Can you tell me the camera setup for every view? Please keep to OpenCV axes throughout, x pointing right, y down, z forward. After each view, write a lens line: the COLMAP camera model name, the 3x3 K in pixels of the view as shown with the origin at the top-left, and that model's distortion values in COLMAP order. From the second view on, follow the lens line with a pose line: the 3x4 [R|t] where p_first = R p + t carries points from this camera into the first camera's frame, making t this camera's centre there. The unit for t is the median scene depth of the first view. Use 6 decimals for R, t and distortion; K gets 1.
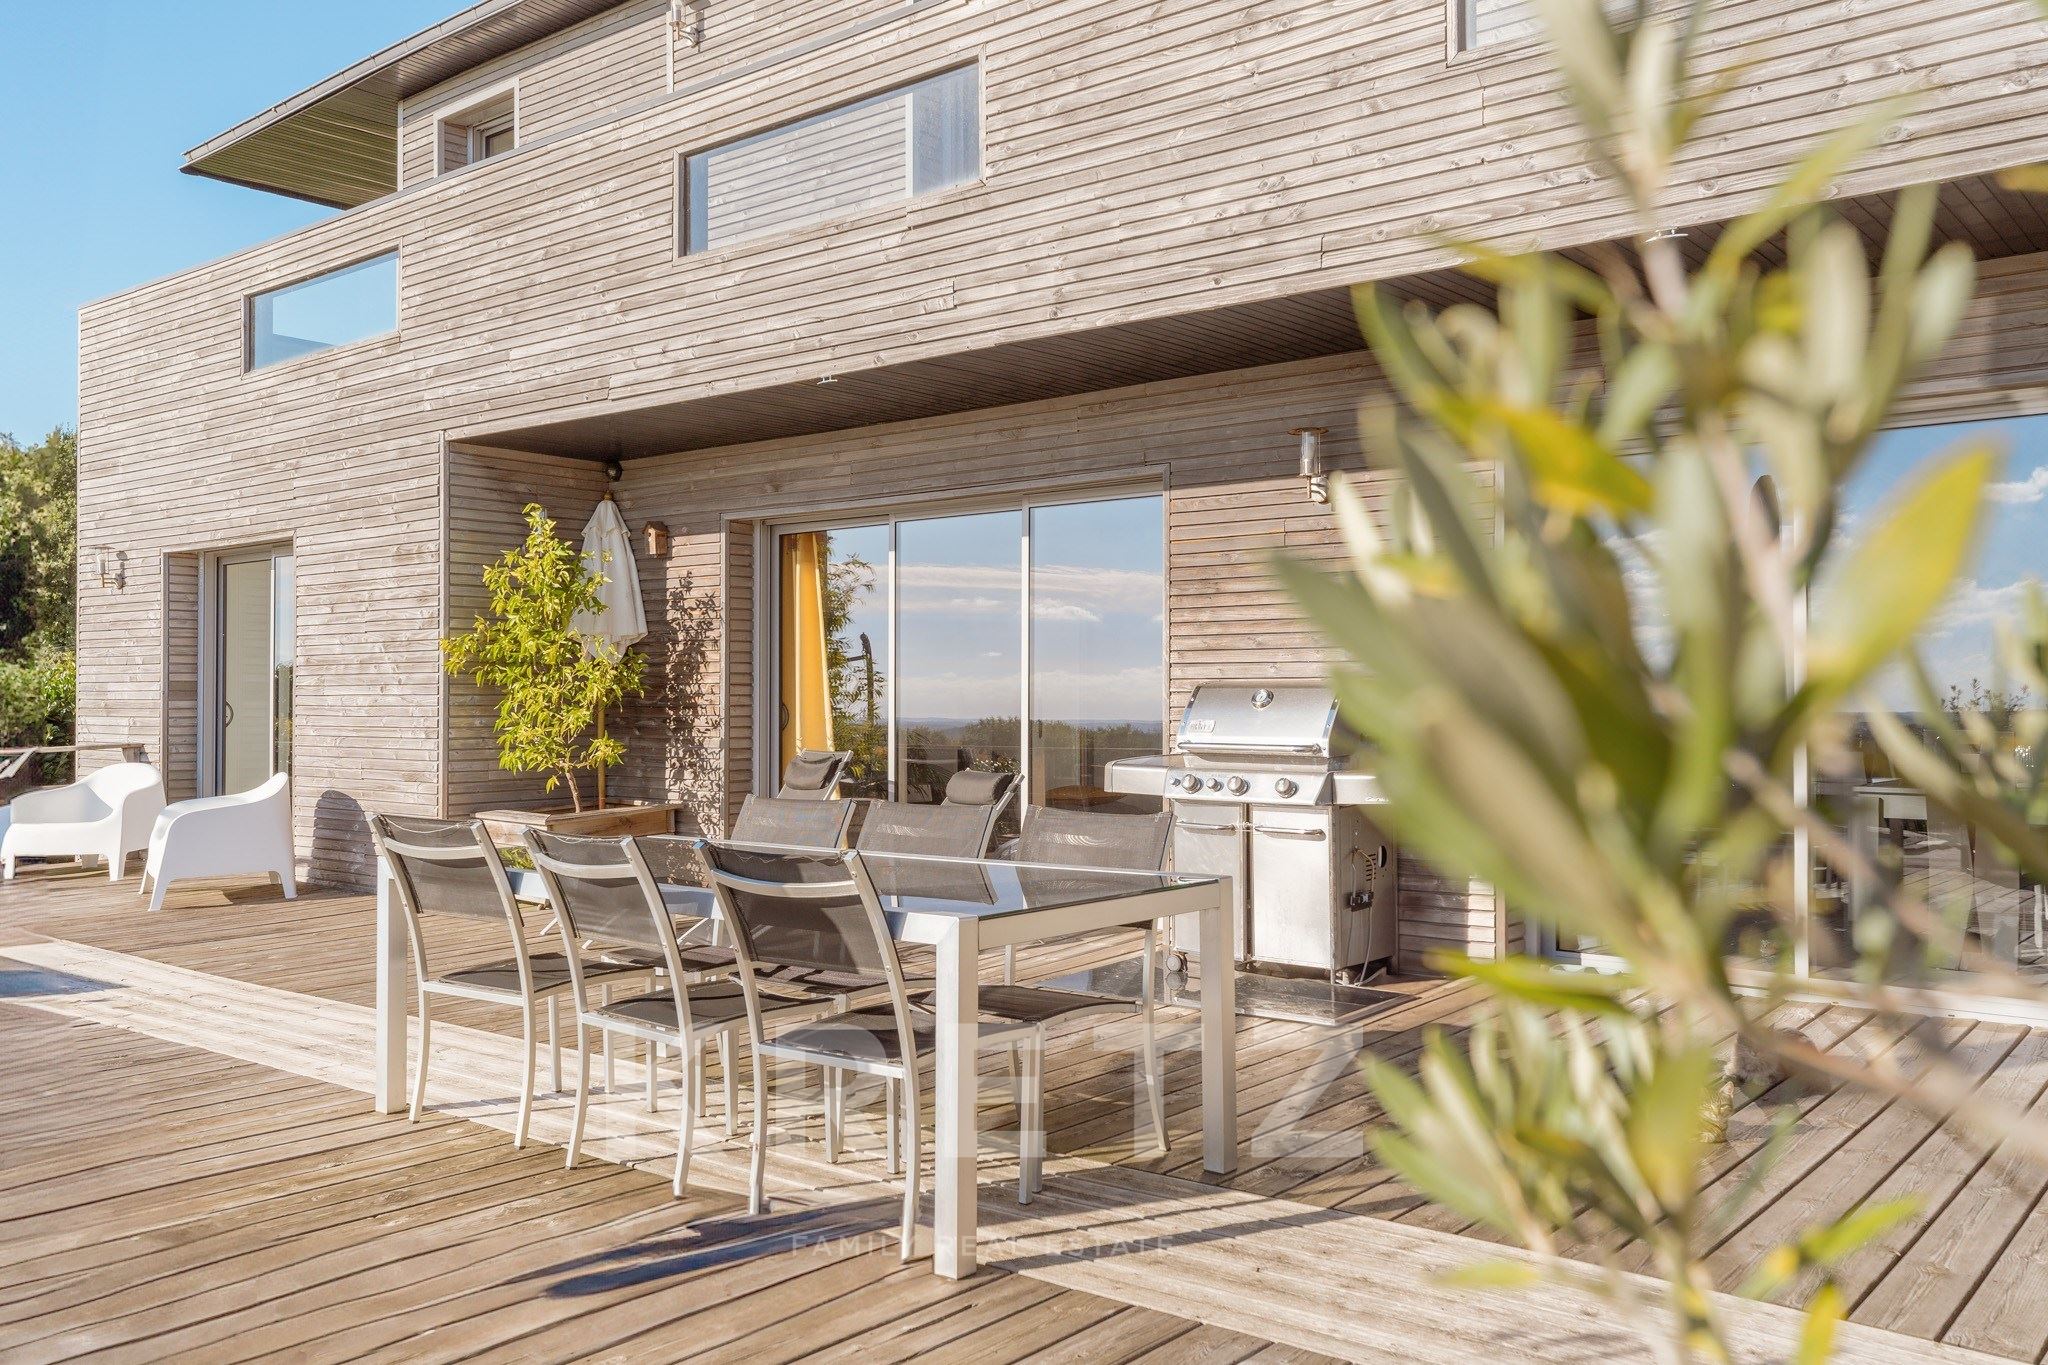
lens RADIAL K [[1668.6, 0, 1025.9], [0, 1668.6, 671.8], [0, 0, 1]] dist [-0.014561, 0.042619]
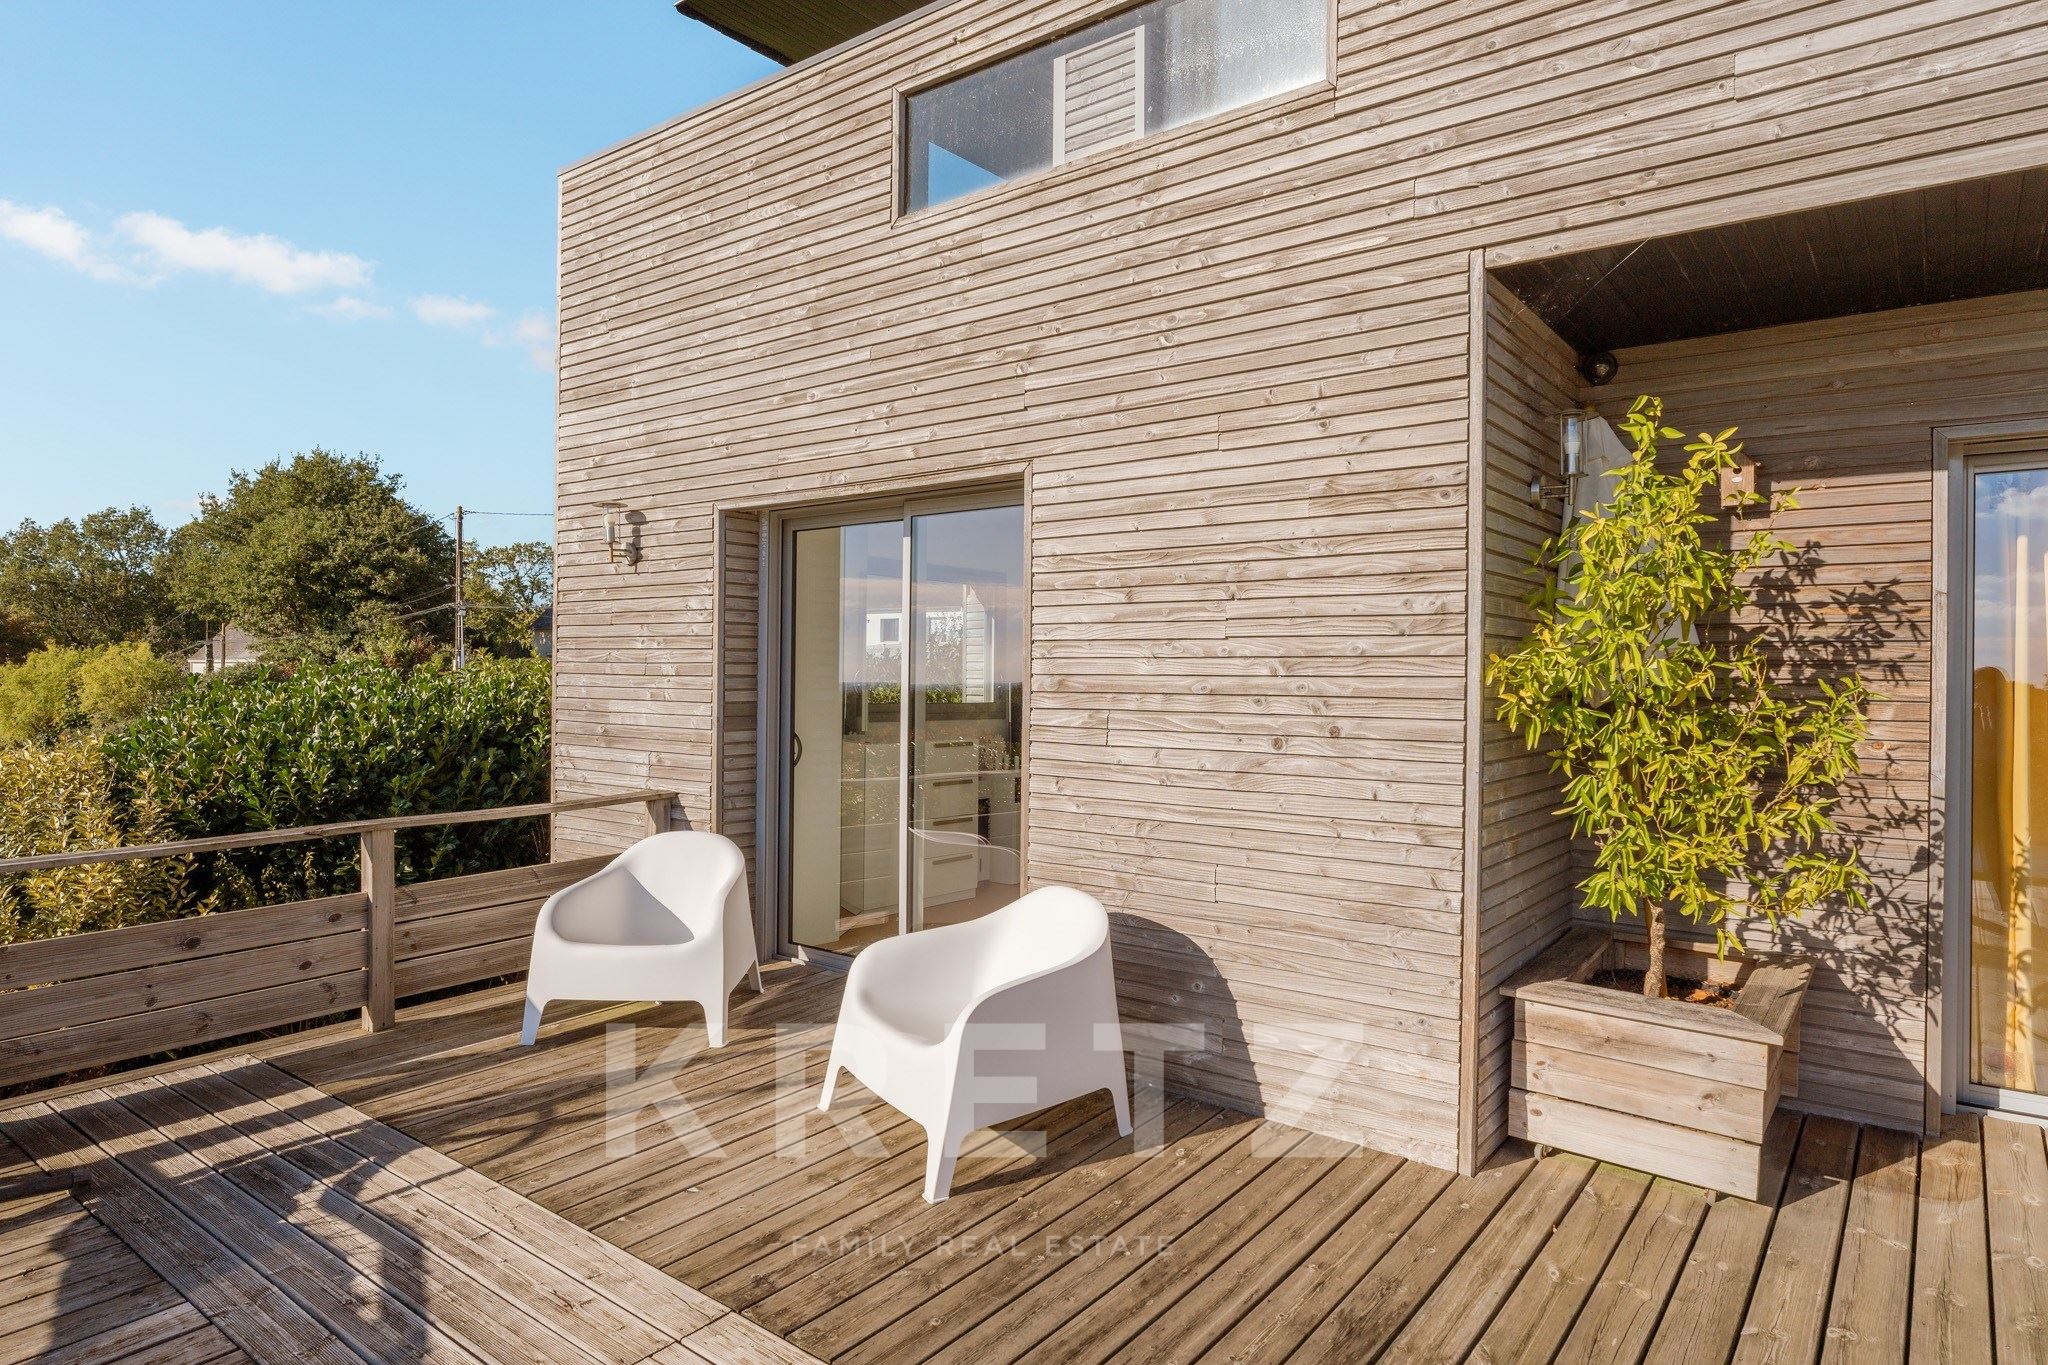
lens RADIAL K [[1186.6, 0, 1039.2], [0, 1186.6, 665.0], [0, 0, 1]] dist [-0.009621, 0.010799]
pose [[0.999475, 0.011173, 0.030400, -0.526019], [-0.011461, 0.999891, 0.009299, -0.019875], [-0.030293, -0.009643, 0.999495, 0.679707]]
